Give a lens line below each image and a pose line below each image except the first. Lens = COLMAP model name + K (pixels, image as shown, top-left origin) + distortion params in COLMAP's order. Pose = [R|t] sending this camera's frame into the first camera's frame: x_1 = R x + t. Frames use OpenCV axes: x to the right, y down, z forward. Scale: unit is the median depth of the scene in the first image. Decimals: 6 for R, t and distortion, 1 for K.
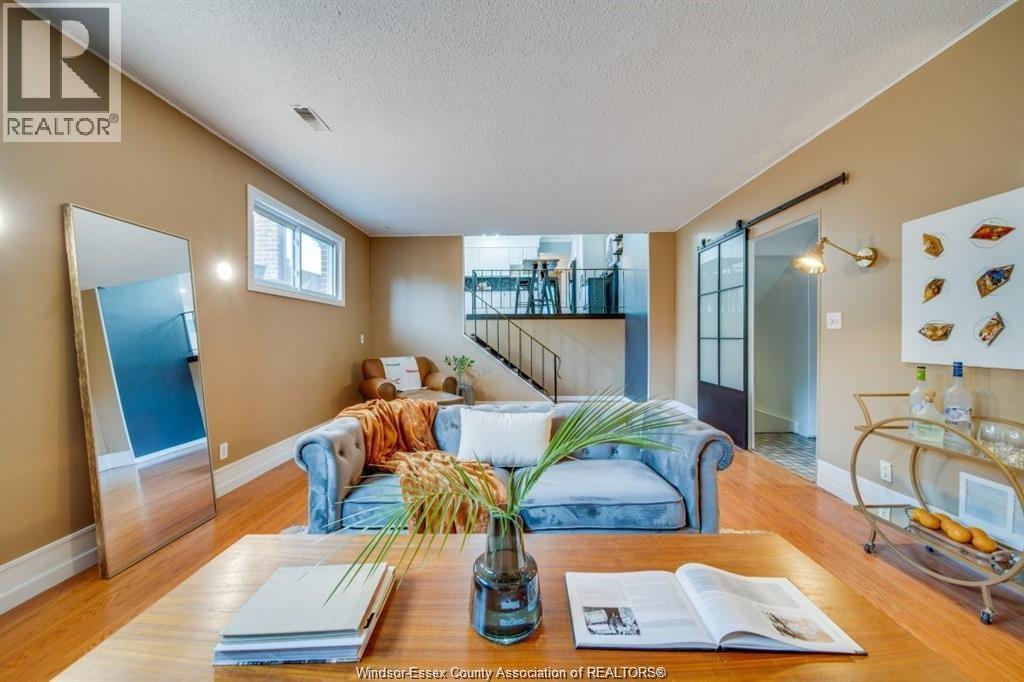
lens RADIAL K [[362.4, 0, 512.0], [0, 362.4, 341.0], [0, 0, 1]] dist [-0.001207, -0.000200]
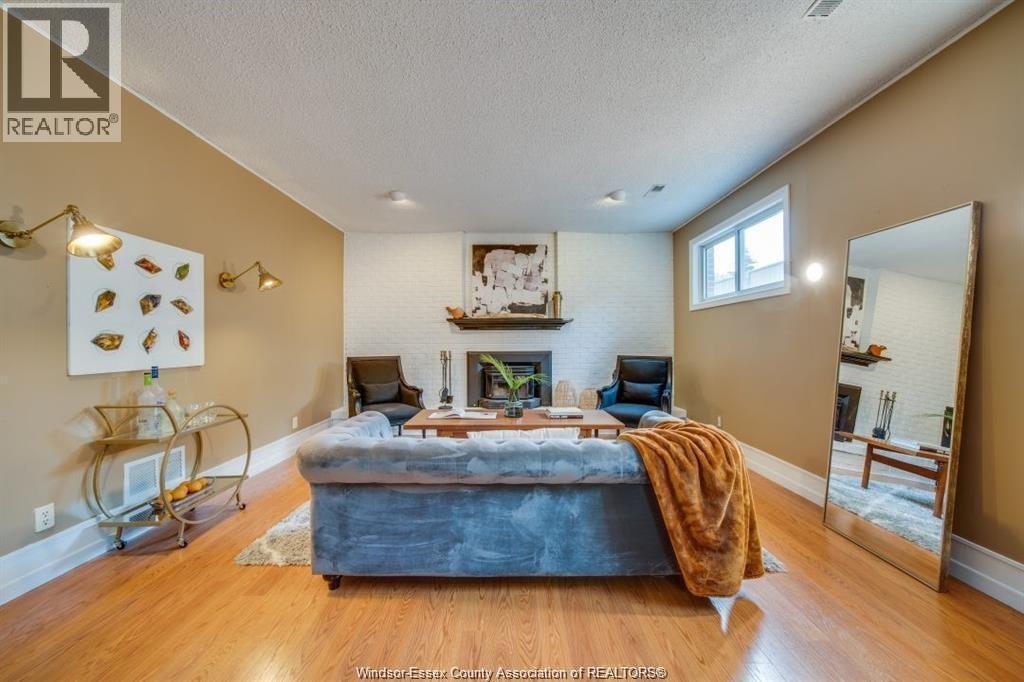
lens RADIAL K [[362.4, 0, 512.0], [0, 362.4, 341.0], [0, 0, 1]] dist [-0.001207, -0.000200]
pose [[-0.999908, 0.005034, -0.012614, 0.027006], [0.004977, 0.999977, 0.004498, -0.027522], [0.012637, 0.004434, -0.999910, 2.177671]]
